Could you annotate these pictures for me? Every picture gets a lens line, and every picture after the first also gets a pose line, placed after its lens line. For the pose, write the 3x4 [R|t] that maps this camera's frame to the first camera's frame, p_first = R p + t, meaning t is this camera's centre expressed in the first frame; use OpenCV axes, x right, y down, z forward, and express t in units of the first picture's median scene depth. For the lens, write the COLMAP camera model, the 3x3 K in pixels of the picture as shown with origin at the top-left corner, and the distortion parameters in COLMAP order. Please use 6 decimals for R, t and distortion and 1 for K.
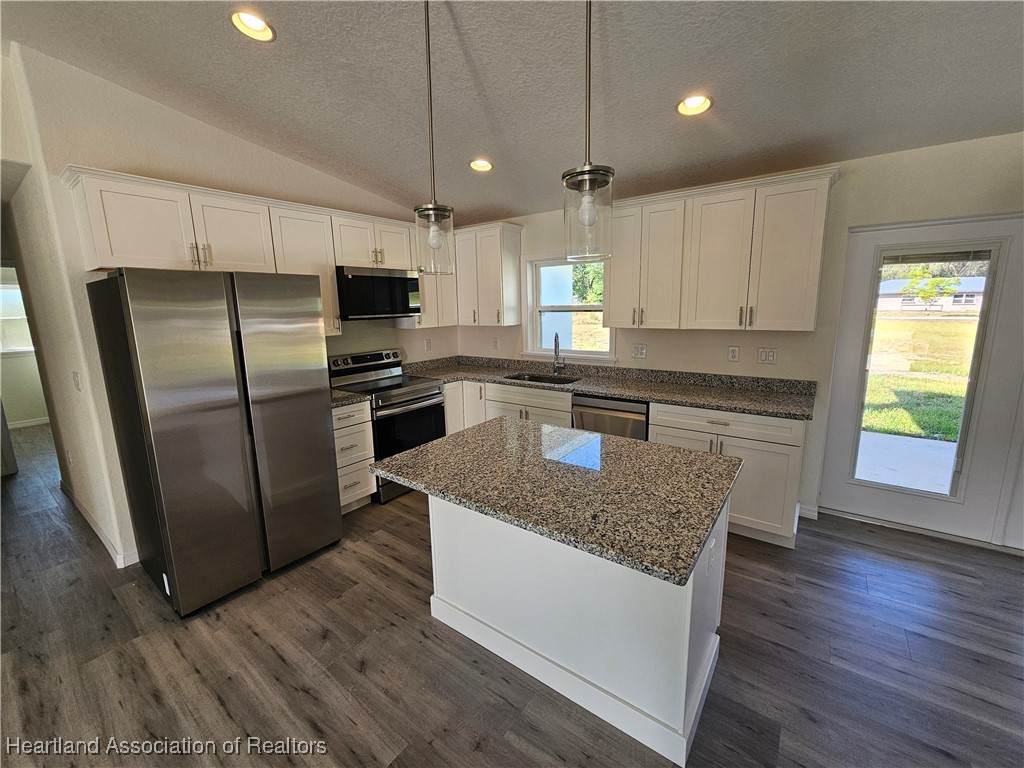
lens RADIAL K [[418.1, 0, 507.8], [0, 418.1, 379.9], [0, 0, 1]] dist [-0.000880, 0.000390]
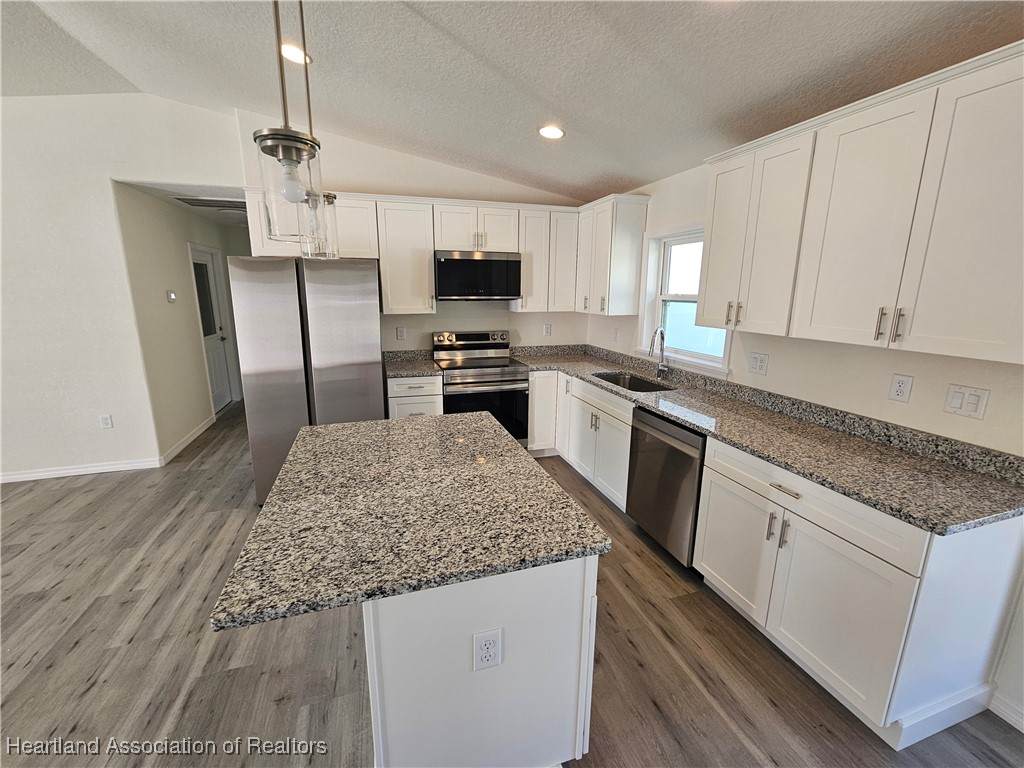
lens RADIAL K [[418.1, 0, 507.8], [0, 418.1, 379.9], [0, 0, 1]] dist [-0.000880, 0.000390]
pose [[0.812835, 0.152118, -0.562280, 0.388253], [-0.129190, 0.988337, 0.080624, -0.045769], [0.567987, 0.007107, 0.823007, 0.191783]]
